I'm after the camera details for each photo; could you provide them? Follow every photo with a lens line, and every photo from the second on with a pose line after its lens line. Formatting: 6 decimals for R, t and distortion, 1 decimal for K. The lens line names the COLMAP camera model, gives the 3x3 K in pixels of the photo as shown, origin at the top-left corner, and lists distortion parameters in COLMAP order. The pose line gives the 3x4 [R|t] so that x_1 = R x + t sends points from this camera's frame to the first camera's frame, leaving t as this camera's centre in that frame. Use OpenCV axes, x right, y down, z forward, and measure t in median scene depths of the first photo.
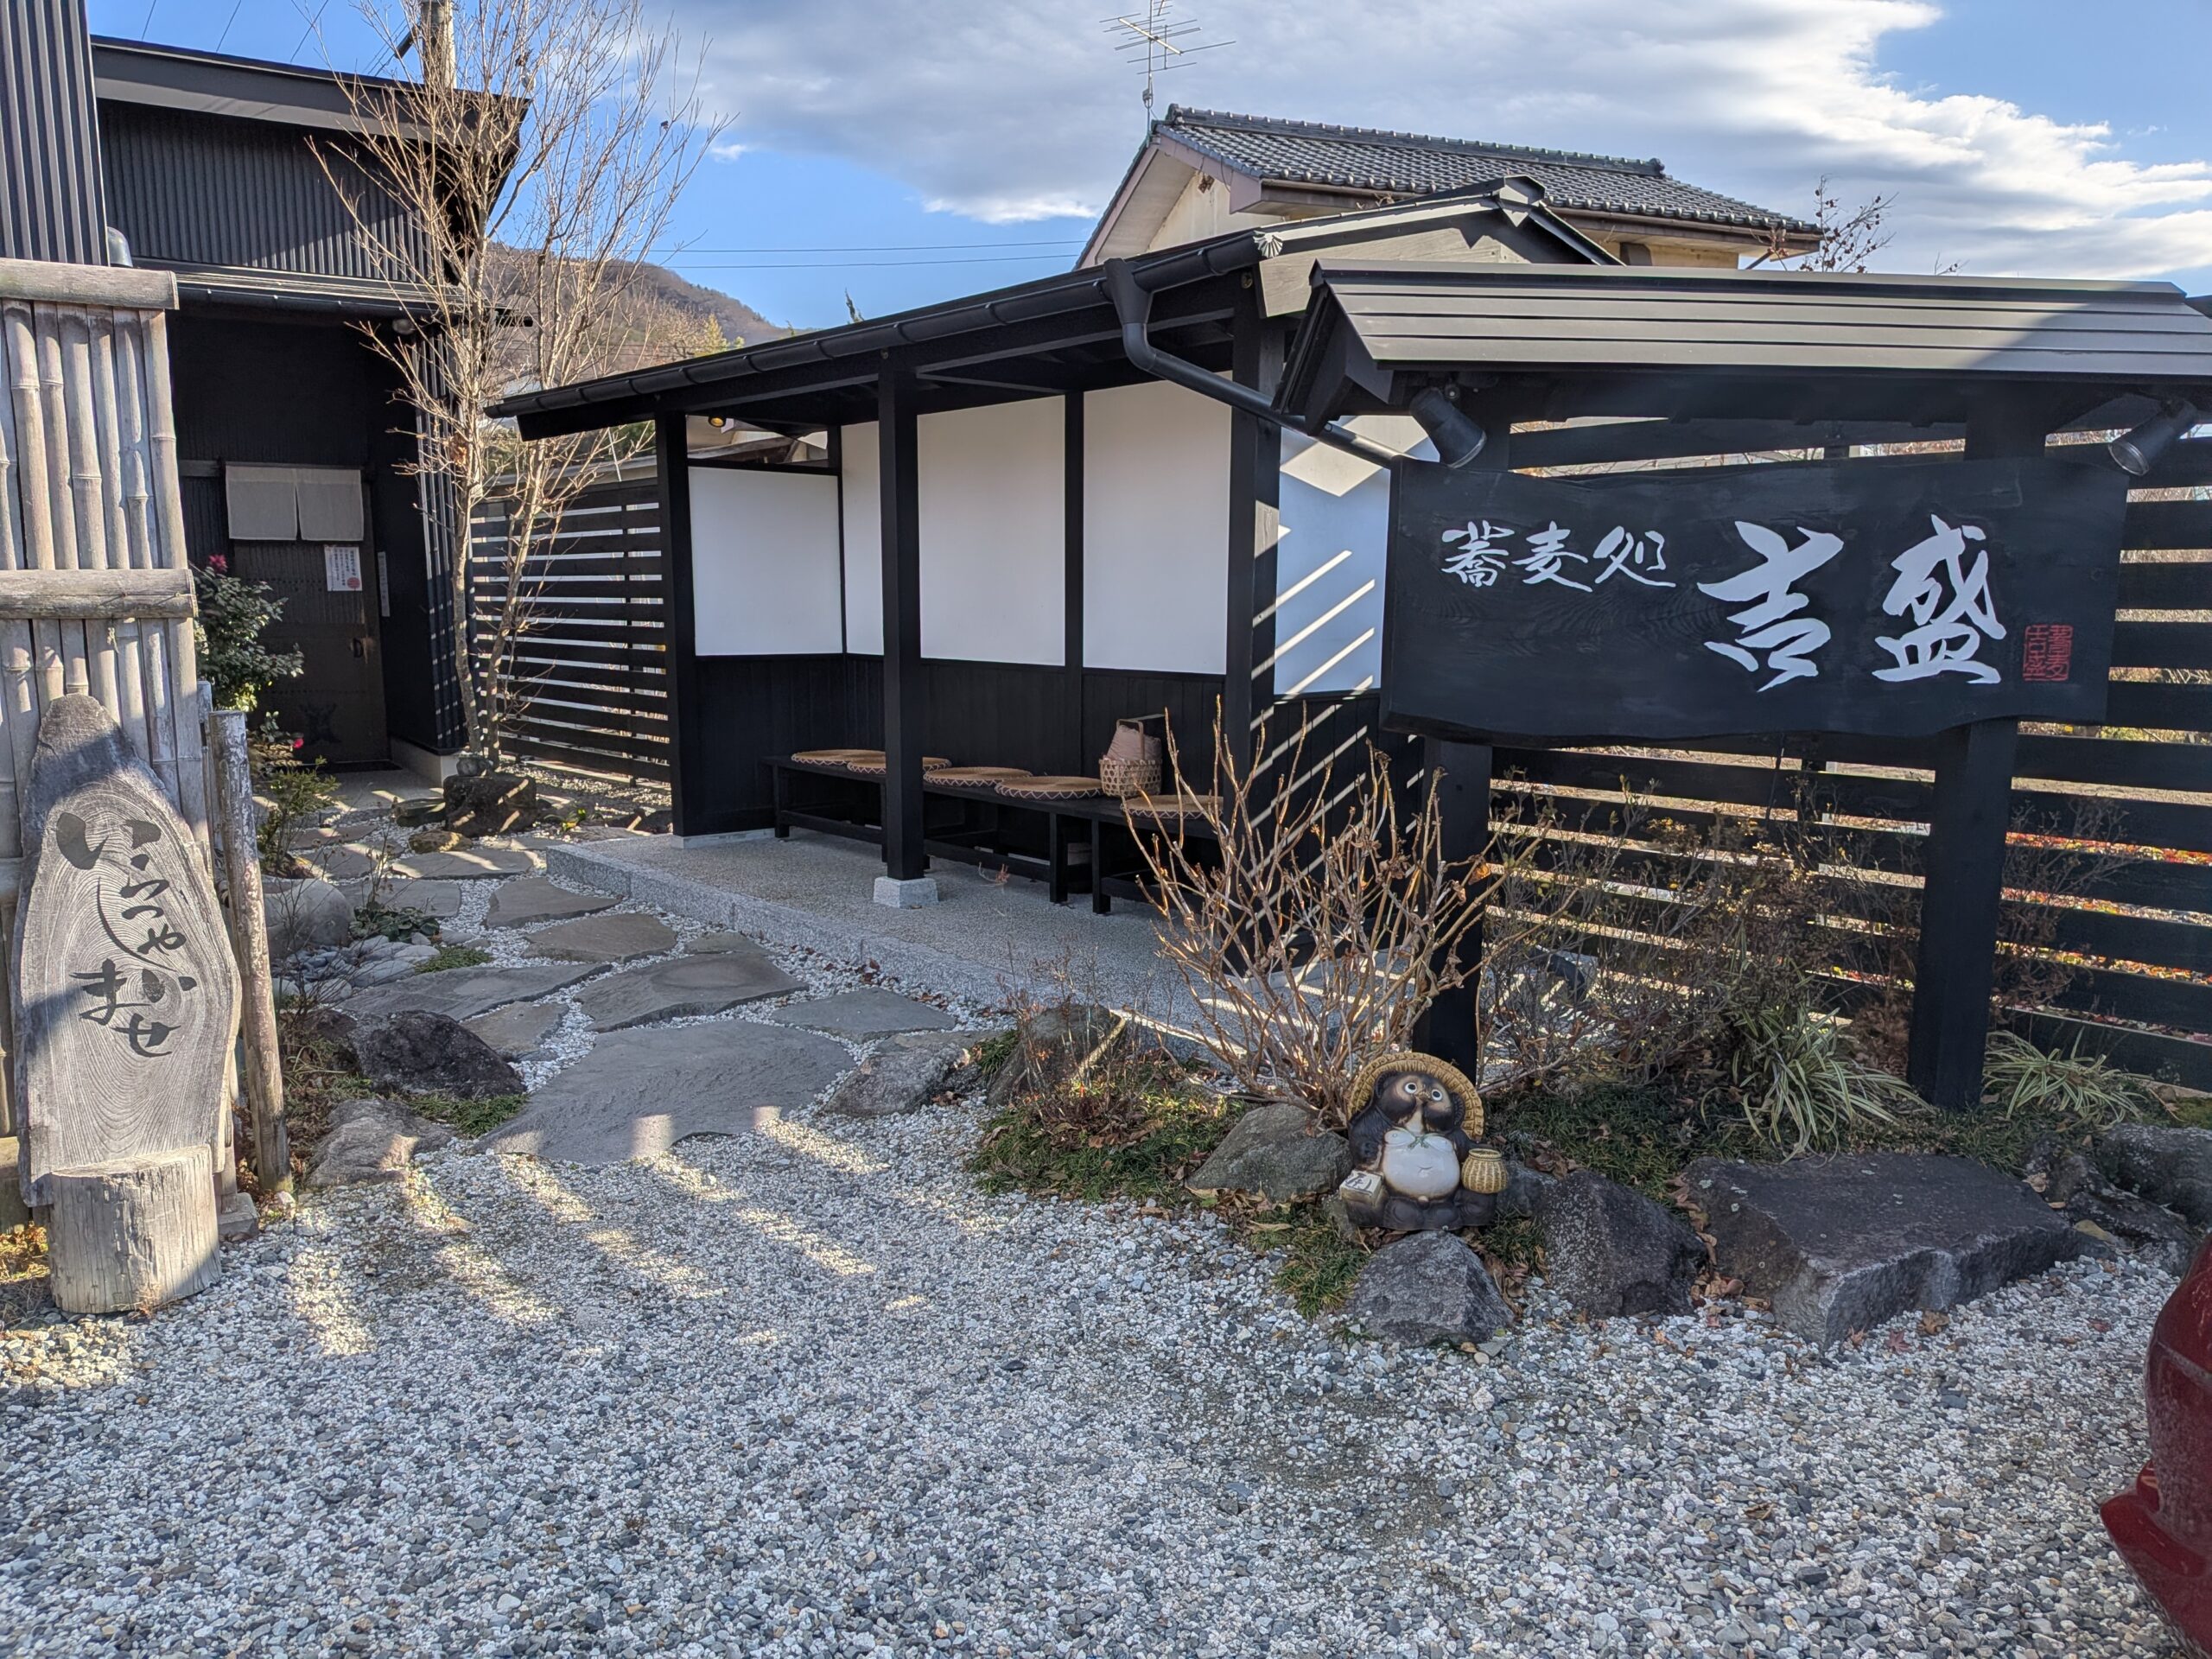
lens RADIAL K [[1543.7, 0, 1103.7], [0, 1543.7, 797.7], [0, 0, 1]] dist [0.119624, -0.190232]
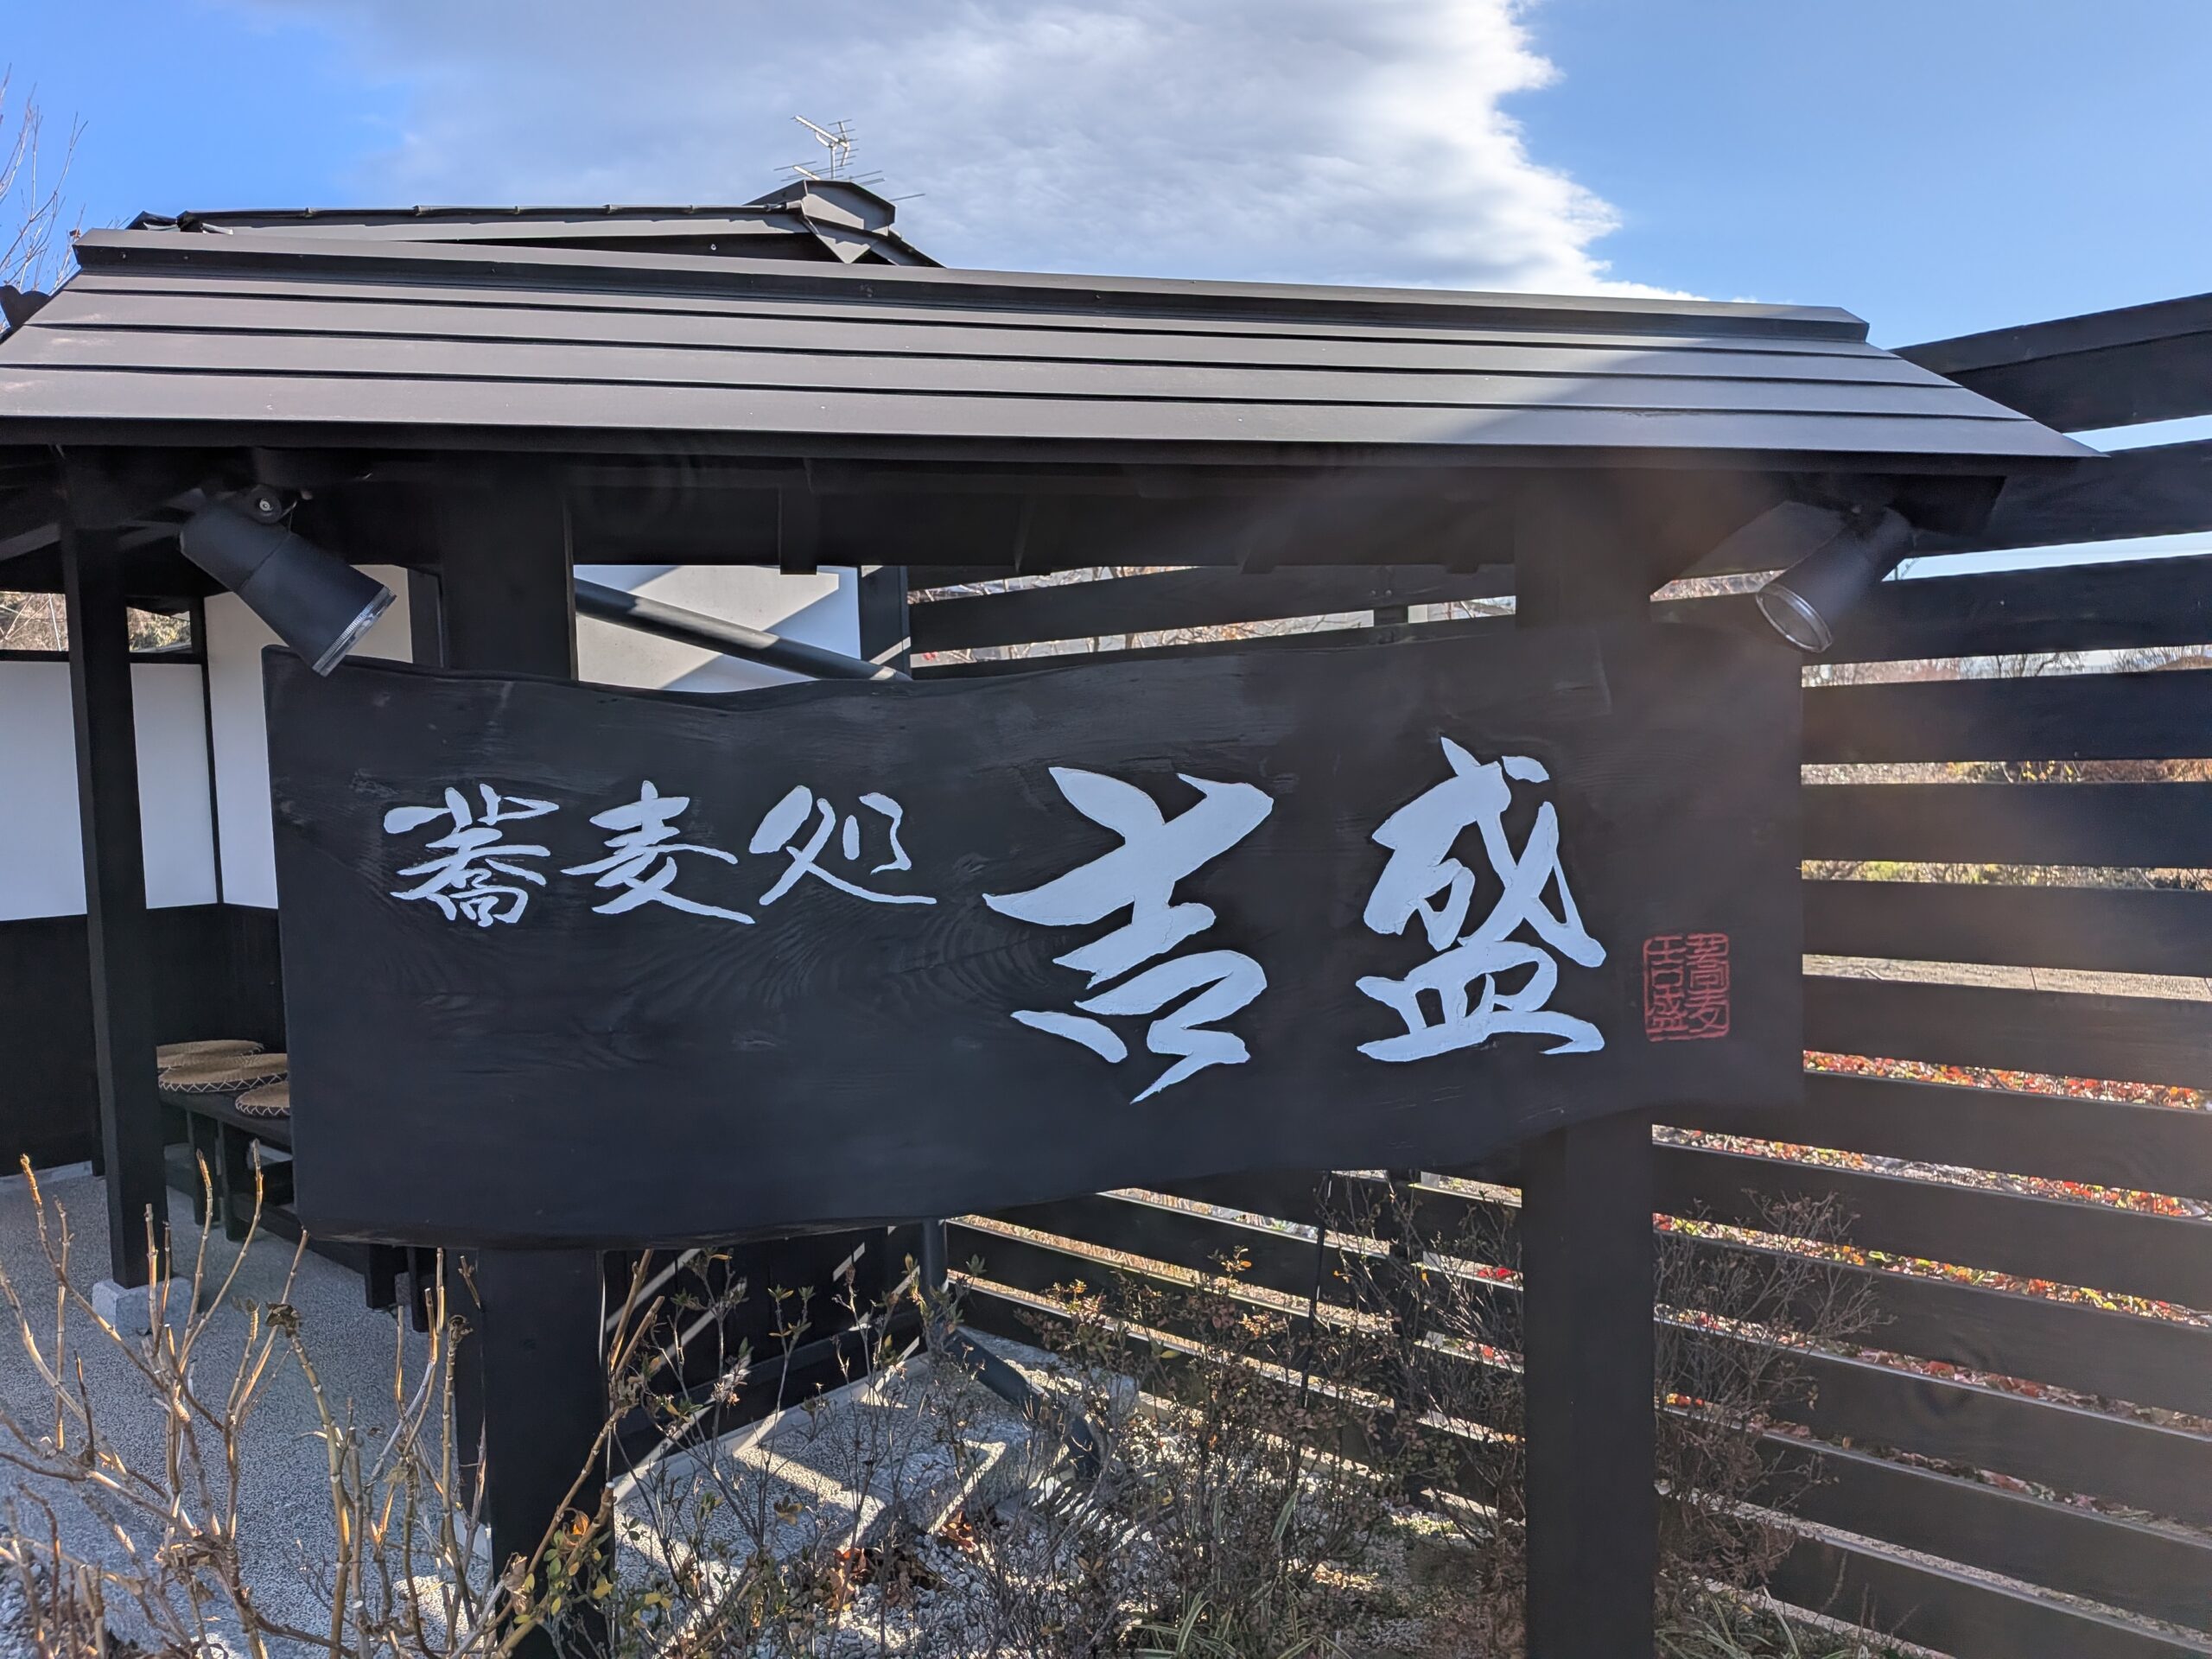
lens RADIAL K [[1543.7, 0, 1103.7], [0, 1543.7, 797.7], [0, 0, 1]] dist [0.119624, -0.190232]
pose [[0.992266, -0.036134, 0.118750, 0.355897], [0.047858, 0.994093, -0.097408, -0.116675], [-0.114529, 0.102338, 0.988135, 0.511252]]
